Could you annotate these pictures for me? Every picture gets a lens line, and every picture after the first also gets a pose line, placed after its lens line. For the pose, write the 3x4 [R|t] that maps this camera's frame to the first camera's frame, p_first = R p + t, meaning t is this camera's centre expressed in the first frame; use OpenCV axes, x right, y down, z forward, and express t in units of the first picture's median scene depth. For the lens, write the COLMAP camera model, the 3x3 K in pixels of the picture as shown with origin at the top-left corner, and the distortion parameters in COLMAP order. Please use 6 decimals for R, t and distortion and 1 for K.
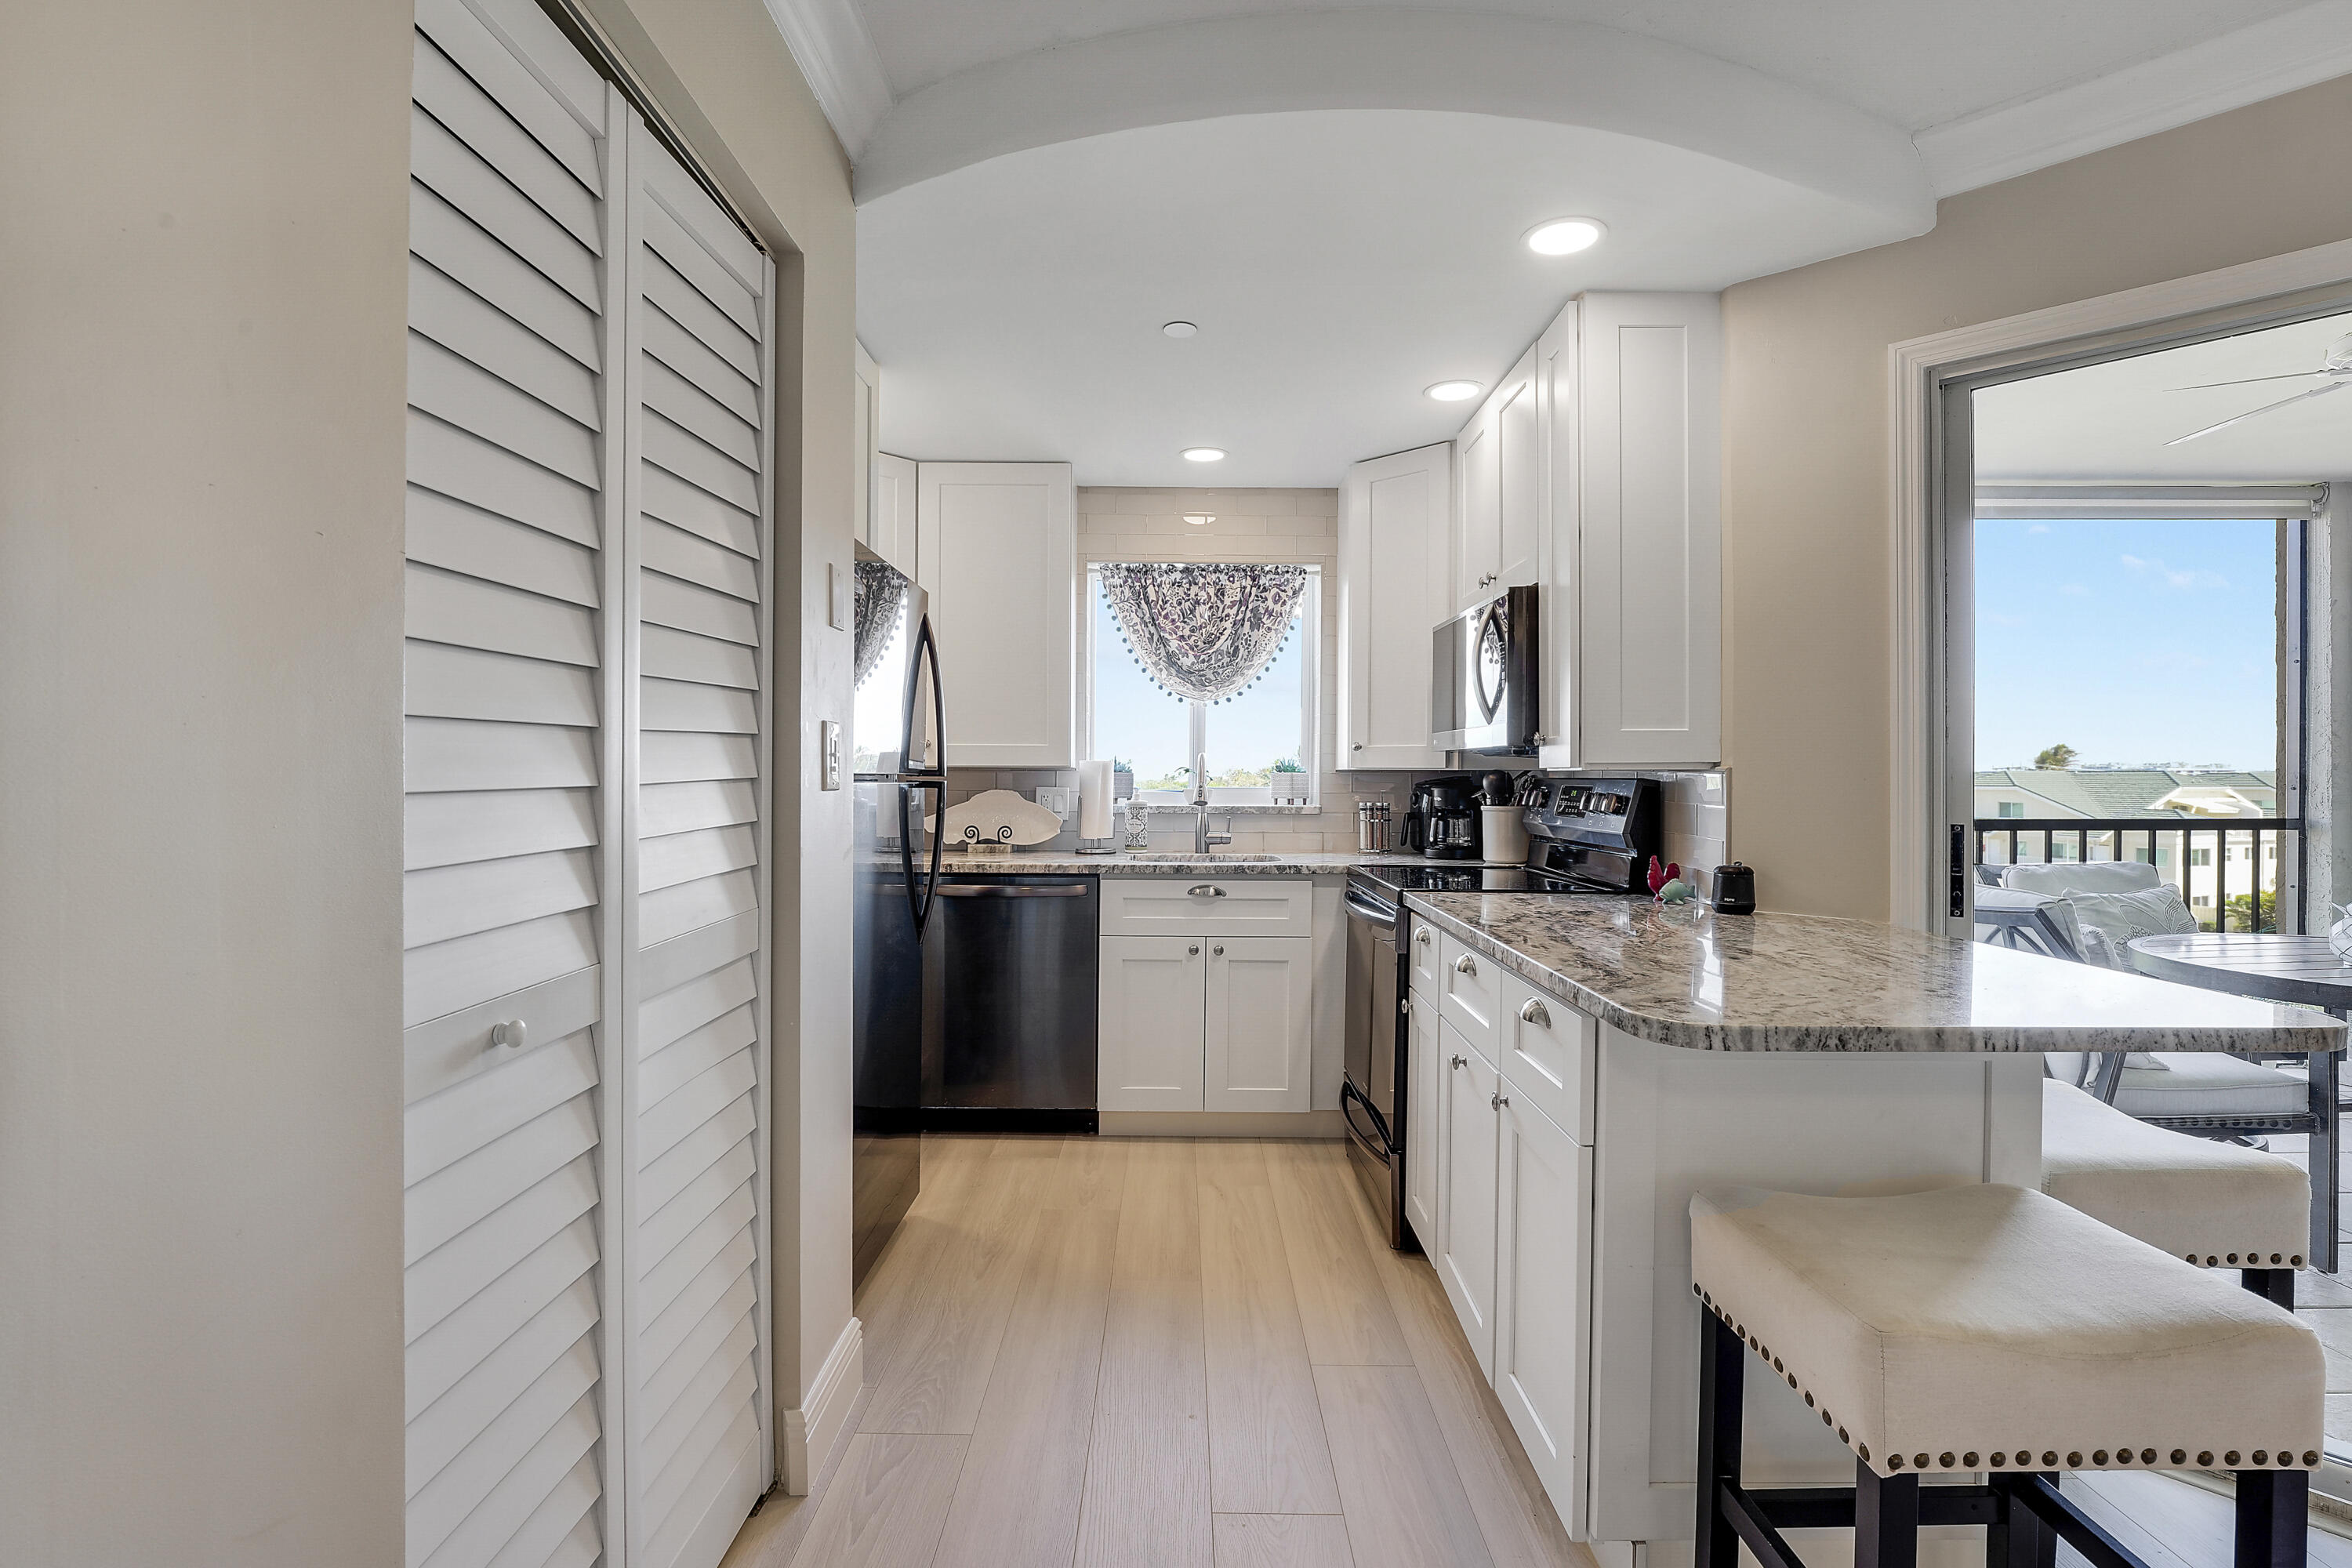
lens RADIAL K [[1097.8, 0, 1146.2], [0, 1097.8, 775.8], [0, 0, 1]] dist [-0.029379, -0.000434]
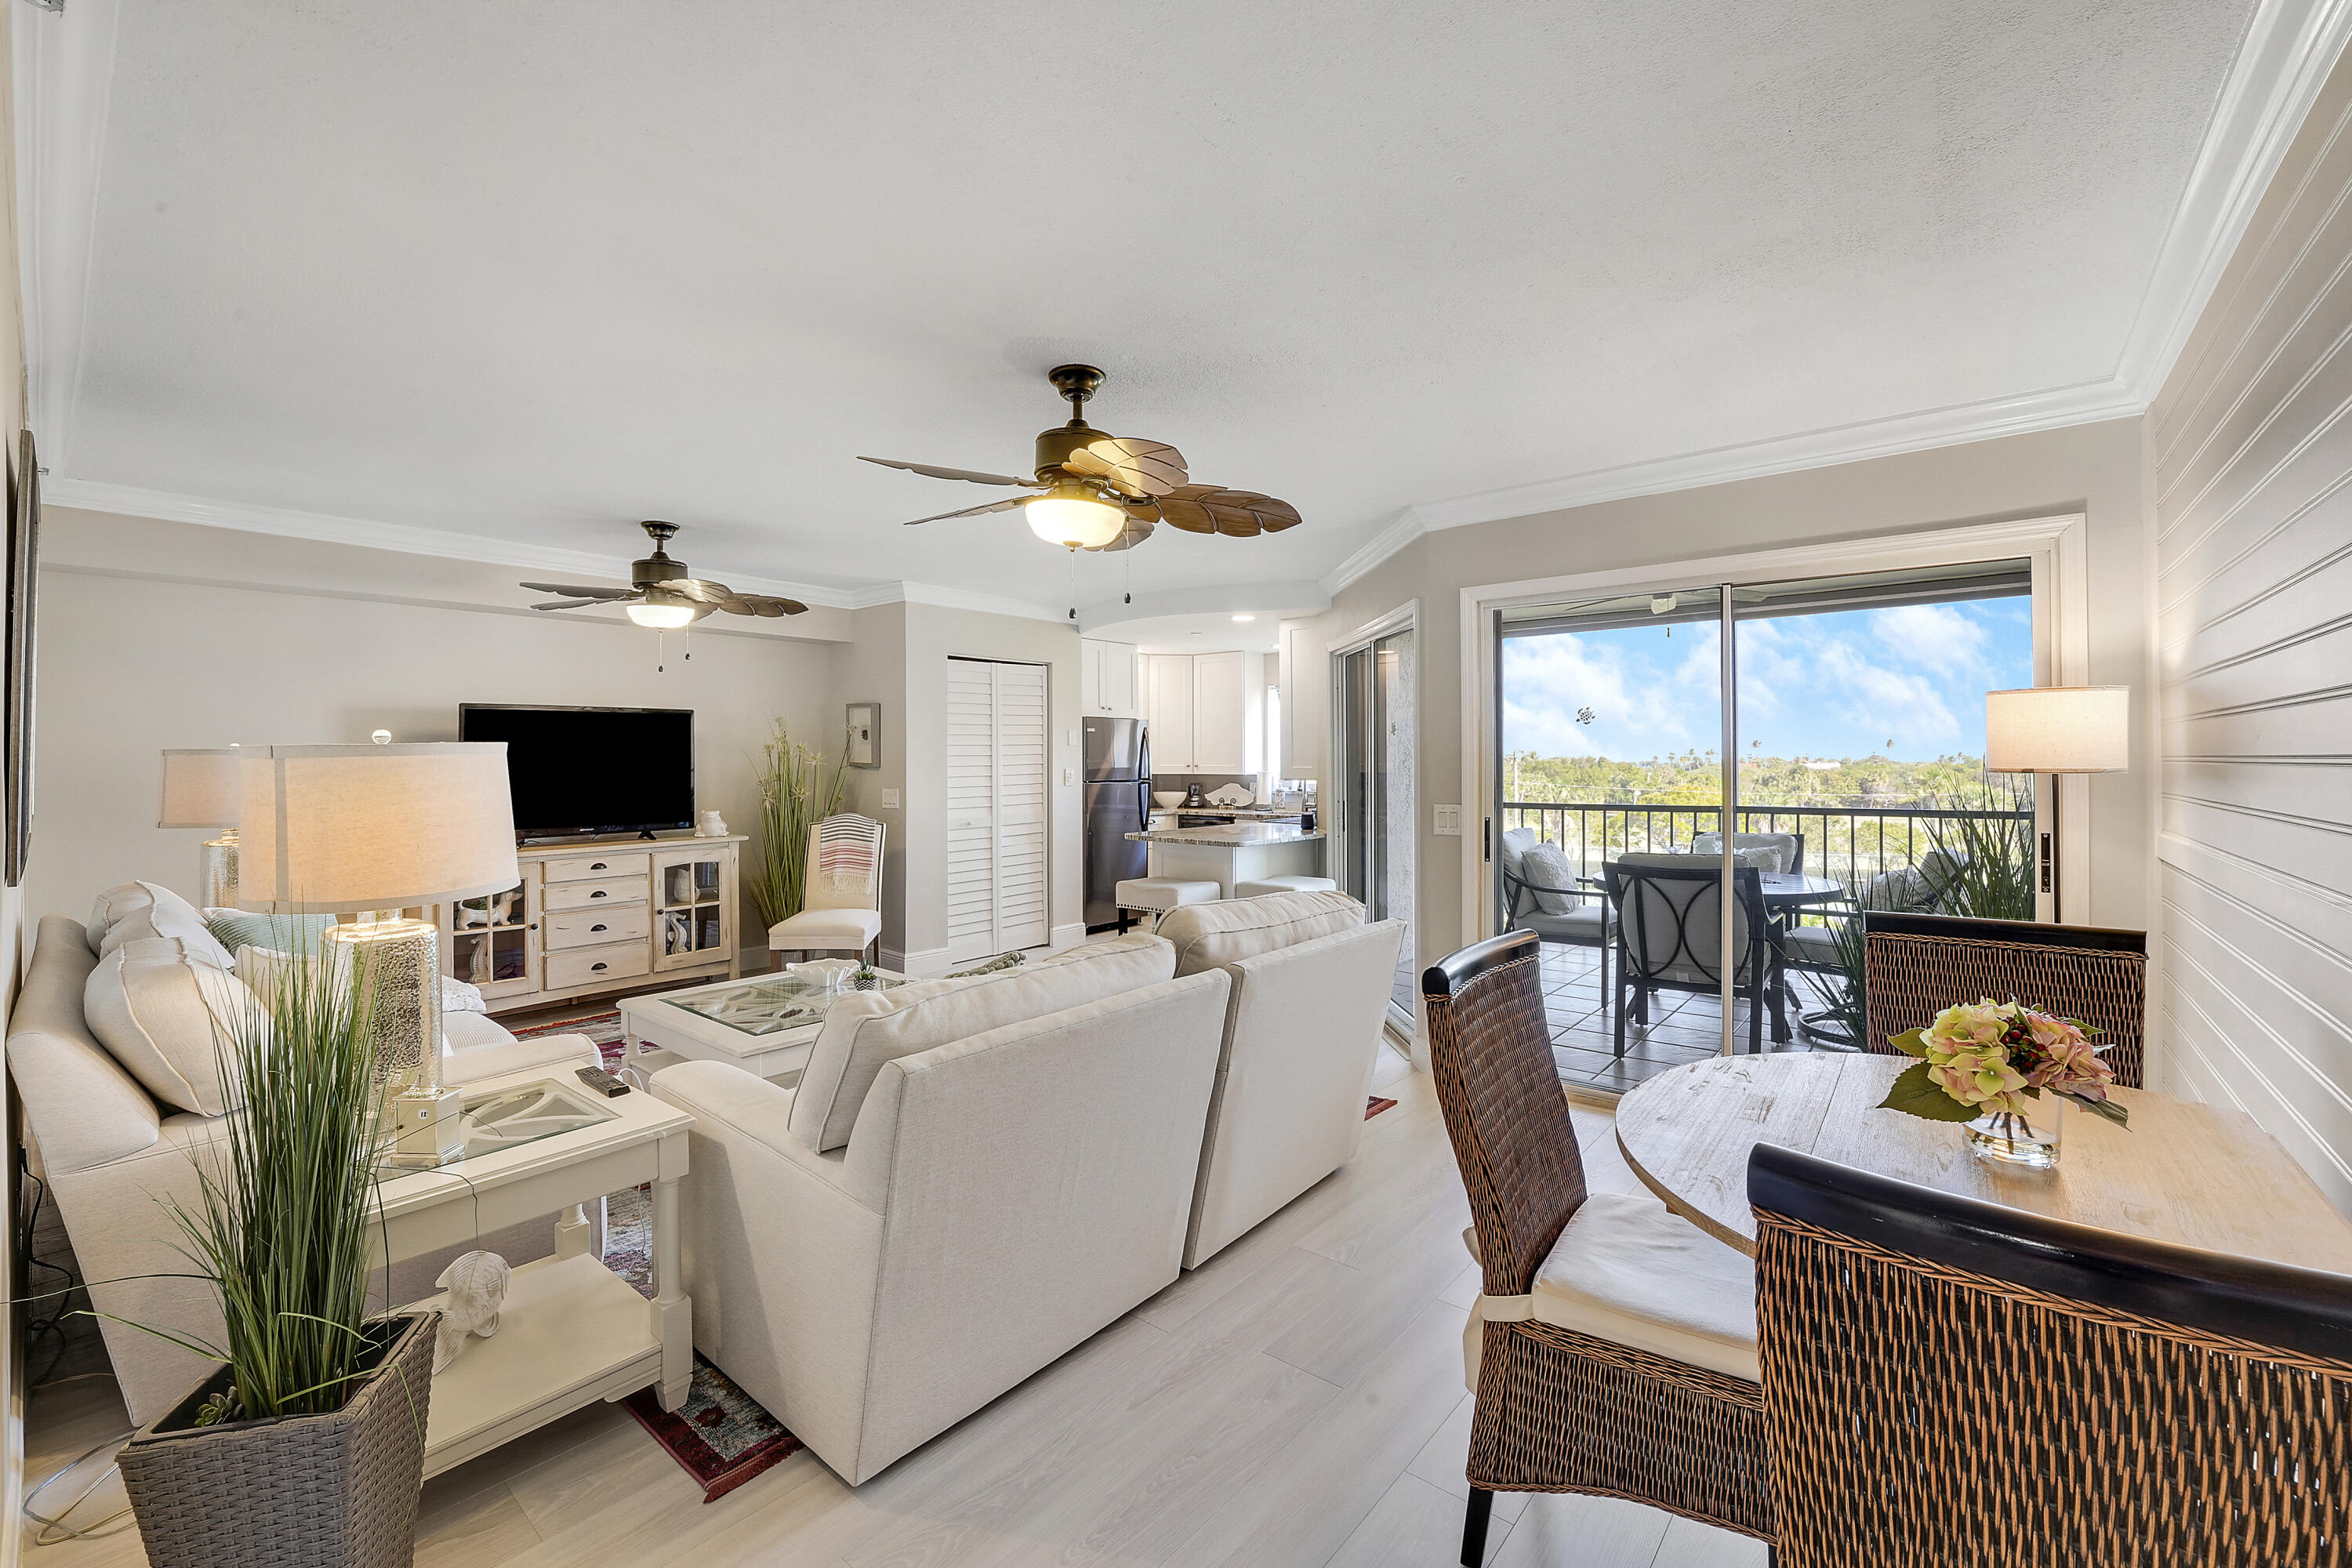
lens RADIAL K [[977.4, 0, 1179.1], [0, 977.4, 755.4], [0, 0, 1]] dist [-0.019468, -0.000084]
pose [[0.797839, -0.006557, -0.602835, 1.085529], [0.004421, 0.999978, -0.005025, -0.039127], [0.602854, 0.001345, 0.797850, -0.797047]]
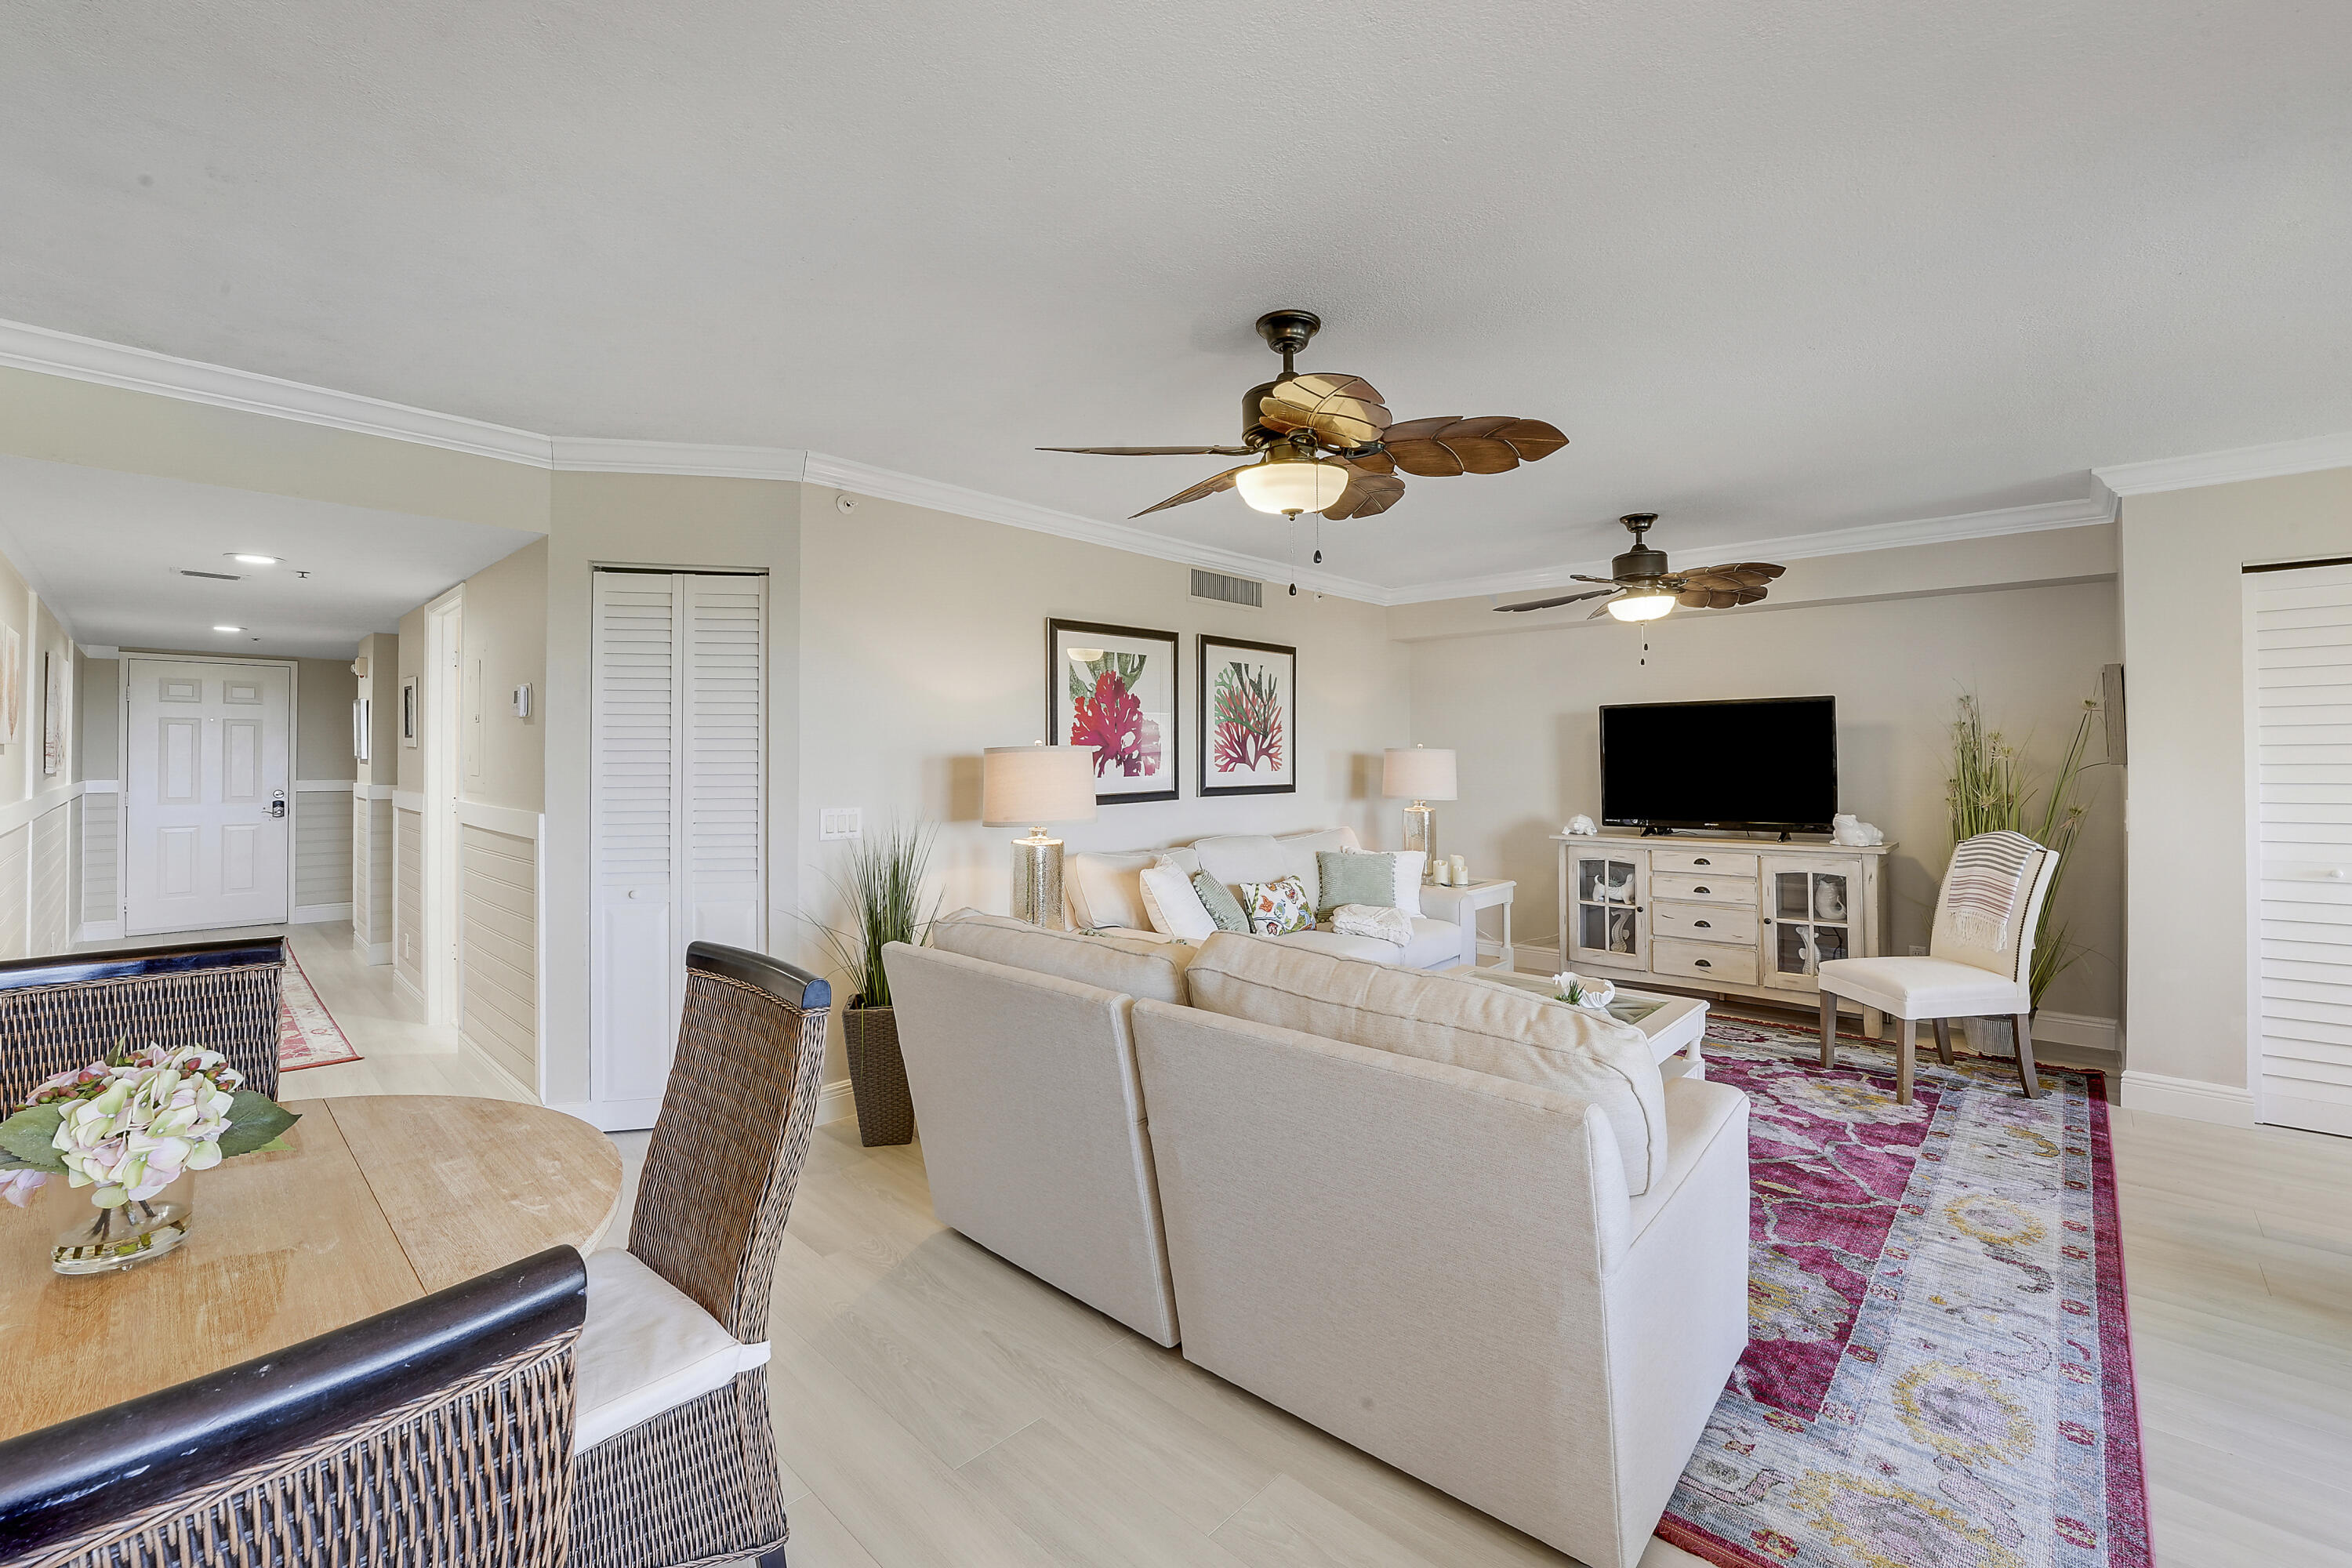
lens RADIAL K [[977.4, 0, 1179.1], [0, 977.4, 755.4], [0, 0, 1]] dist [-0.019468, -0.000084]
pose [[-0.661208, -0.005227, -0.750185, 1.111939], [0.001663, 0.999963, -0.008434, -0.032991], [0.750201, -0.006824, -0.661174, 0.077166]]
